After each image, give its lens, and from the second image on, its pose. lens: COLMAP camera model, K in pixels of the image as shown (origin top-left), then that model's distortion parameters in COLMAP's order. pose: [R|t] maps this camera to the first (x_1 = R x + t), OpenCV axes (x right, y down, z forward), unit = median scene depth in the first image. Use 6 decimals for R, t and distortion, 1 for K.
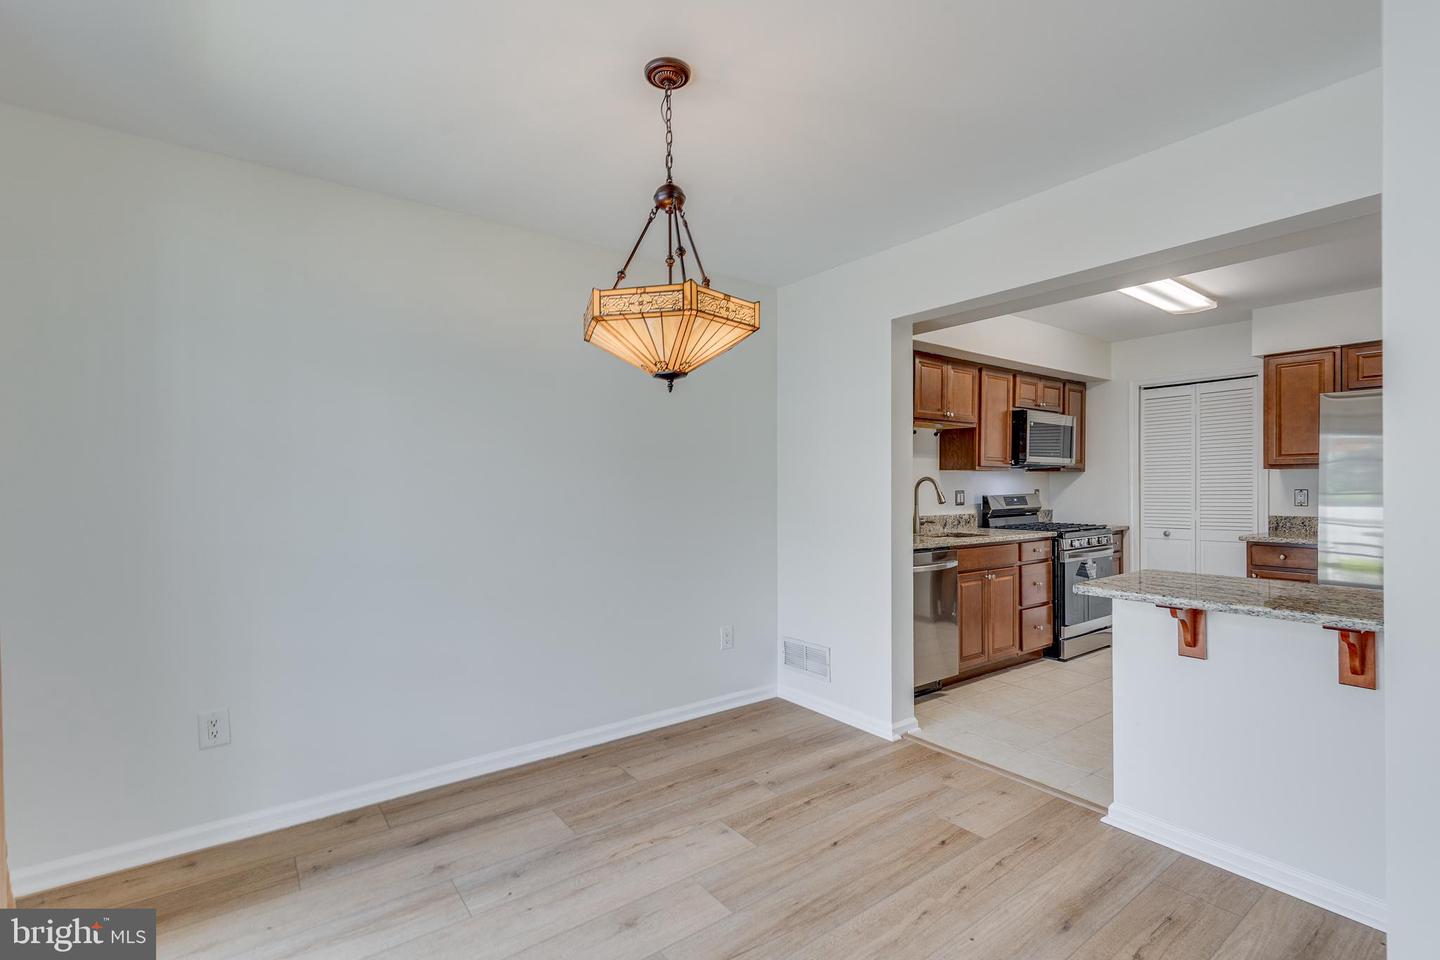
lens RADIAL K [[656.0, 0, 726.9], [0, 656.0, 479.6], [0, 0, 1]] dist [0.003554, 0.000678]
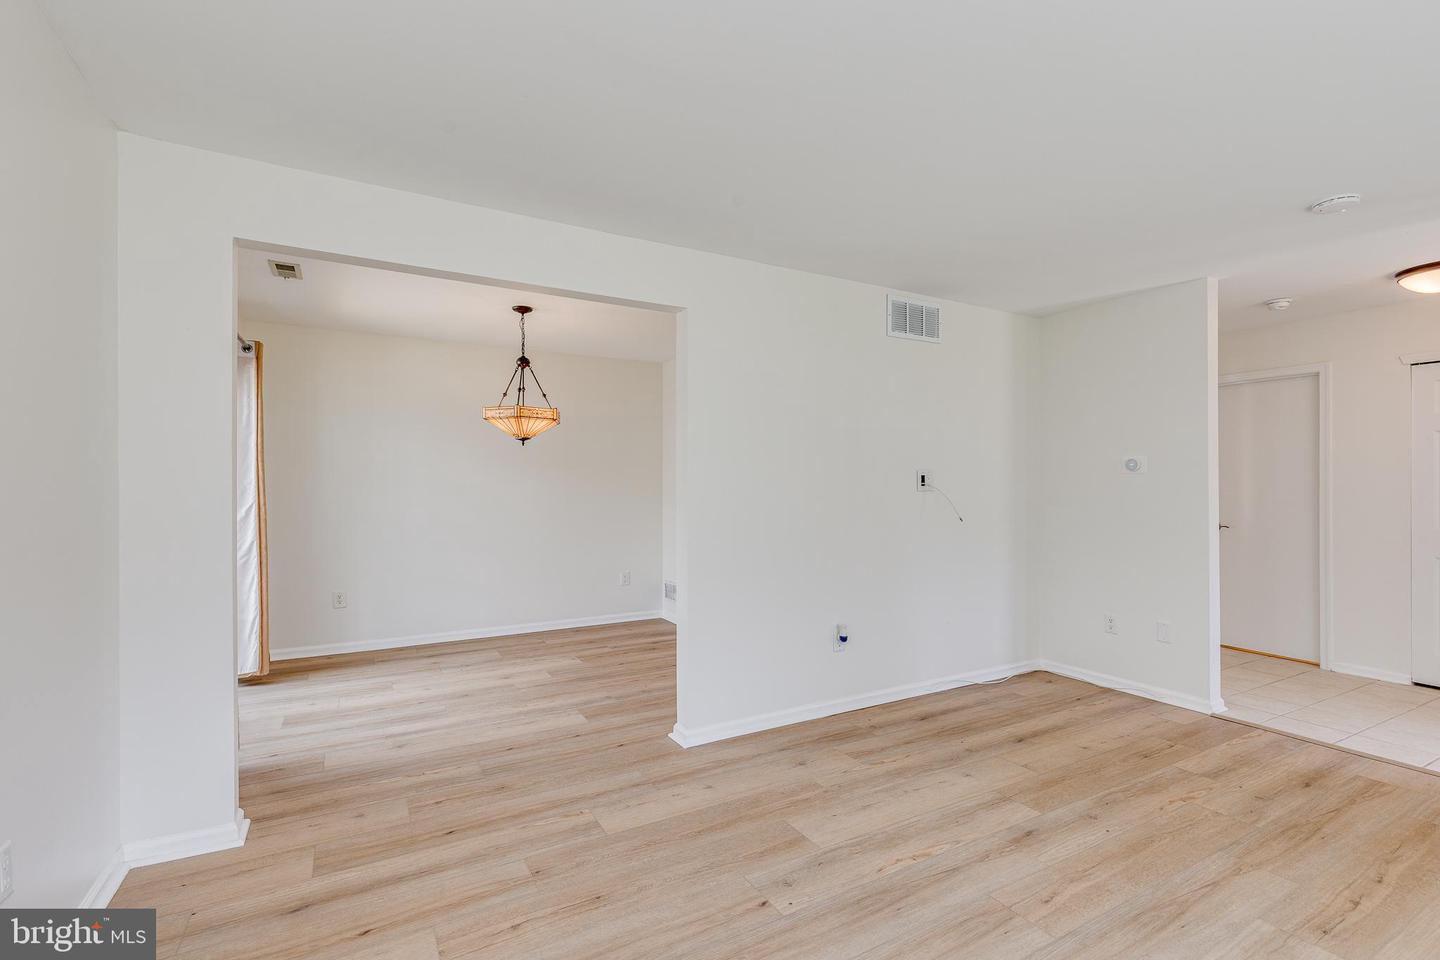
lens RADIAL K [[656.0, 0, 721.3], [0, 656.0, 478.0], [0, 0, 1]] dist [0.003554, 0.000678]
pose [[0.992074, 0.001431, -0.125645, 0.880782], [-0.001380, 0.999999, 0.000496, -0.024011], [0.125645, -0.000319, 0.992075, -1.179151]]
